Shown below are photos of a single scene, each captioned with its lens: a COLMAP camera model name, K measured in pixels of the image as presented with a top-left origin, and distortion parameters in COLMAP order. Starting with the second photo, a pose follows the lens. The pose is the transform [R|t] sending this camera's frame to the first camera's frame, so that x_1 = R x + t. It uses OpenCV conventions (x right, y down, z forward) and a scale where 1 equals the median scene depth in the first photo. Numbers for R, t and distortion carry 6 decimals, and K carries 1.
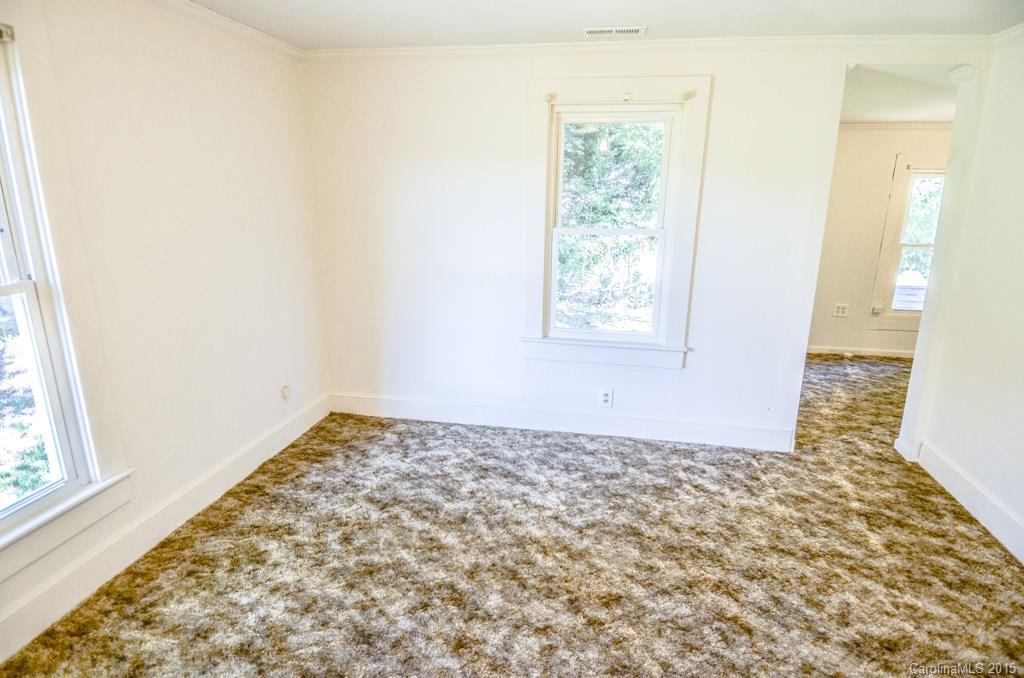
lens RADIAL K [[533.3, 0, 532.7], [0, 533.3, 321.9], [0, 0, 1]] dist [0.033852, -0.041497]
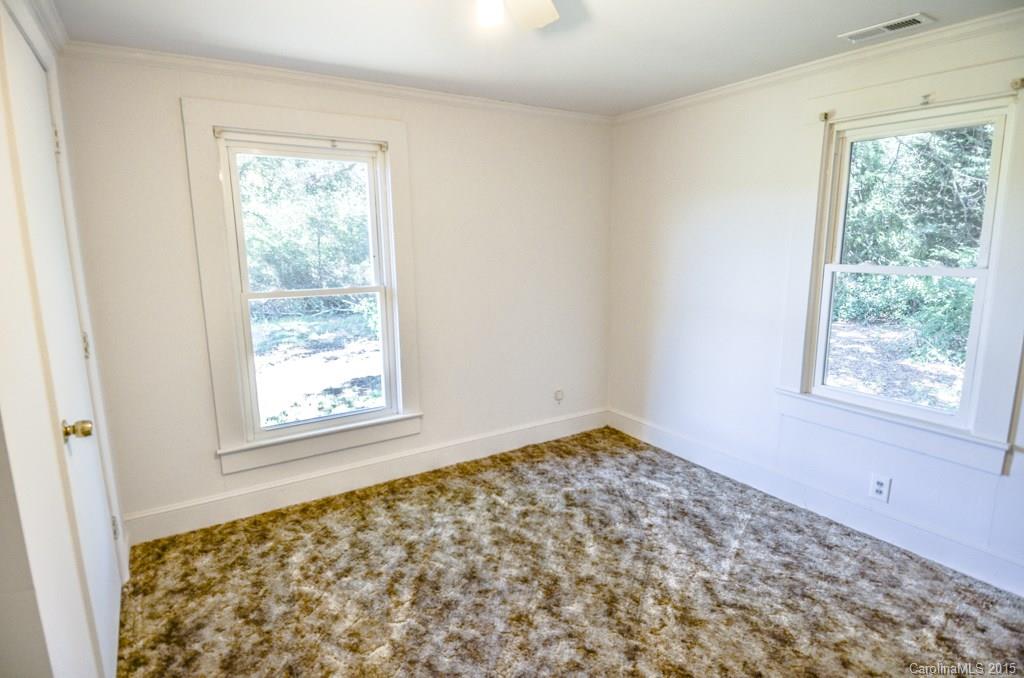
lens RADIAL K [[533.3, 0, 506.1], [0, 533.3, 314.2], [0, 0, 1]] dist [0.033852, -0.041497]
pose [[0.663809, 0.080683, -0.743537, 0.427829], [-0.152421, 0.987894, -0.028878, 0.003054], [0.732206, 0.132500, 0.668071, 0.094778]]
